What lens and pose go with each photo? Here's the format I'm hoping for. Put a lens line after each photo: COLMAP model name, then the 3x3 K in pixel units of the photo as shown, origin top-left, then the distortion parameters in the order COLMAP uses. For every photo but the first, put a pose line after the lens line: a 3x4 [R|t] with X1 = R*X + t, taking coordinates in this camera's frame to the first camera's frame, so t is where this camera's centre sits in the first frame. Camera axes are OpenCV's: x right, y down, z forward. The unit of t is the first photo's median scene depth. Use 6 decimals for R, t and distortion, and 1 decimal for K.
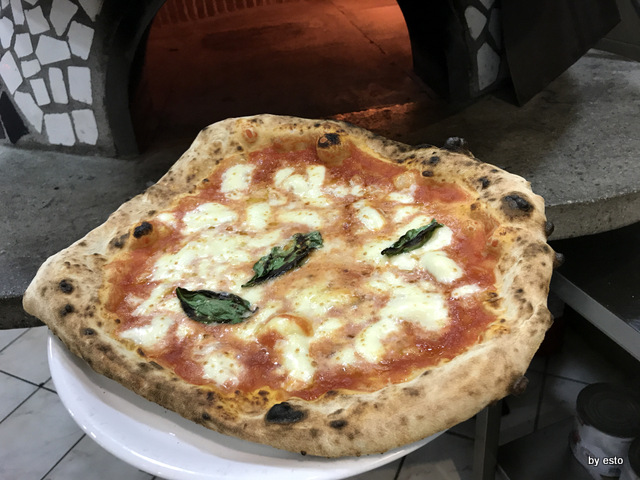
lens RADIAL K [[553.3, 0, 323.9], [0, 553.3, 235.0], [0, 0, 1]] dist [0.057820, -0.025164]
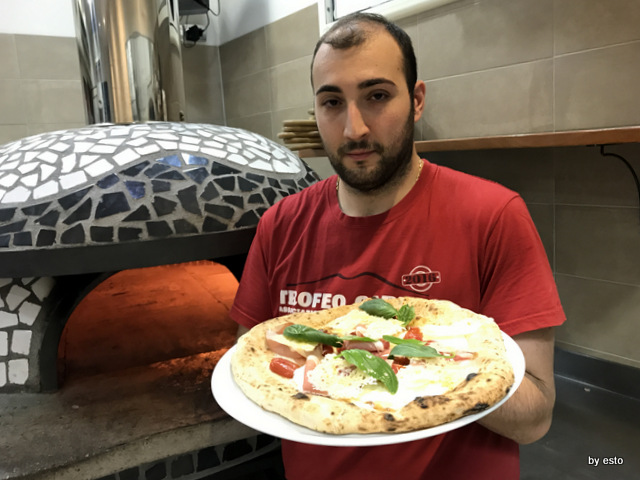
lens RADIAL K [[553.3, 0, 326.1], [0, 553.3, 234.9], [0, 0, 1]] dist [0.057820, -0.025164]
pose [[0.957697, 0.020664, 0.287034, -0.098395], [0.099743, 0.911758, -0.398433, 0.132364], [-0.269939, 0.410207, 0.871127, -0.572229]]
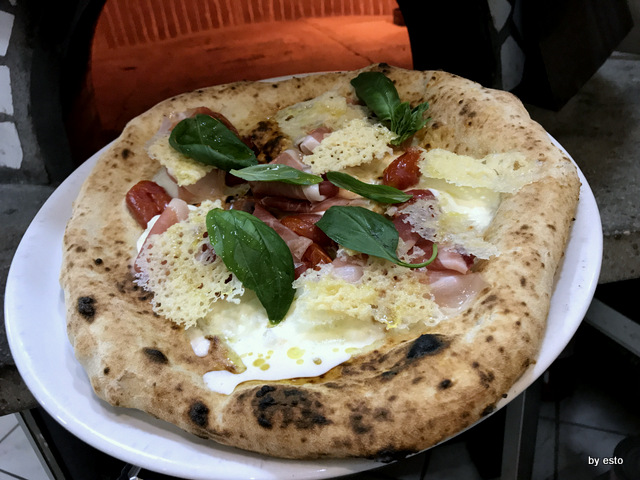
lens RADIAL K [[553.3, 0, 322.3], [0, 553.3, 245.7], [0, 0, 1]] dist [0.057820, -0.025164]
pose [[0.998131, -0.030117, 0.053170, -0.041308], [0.032448, 0.998525, -0.043531, -0.009634], [-0.051781, 0.045175, 0.997636, 0.217690]]
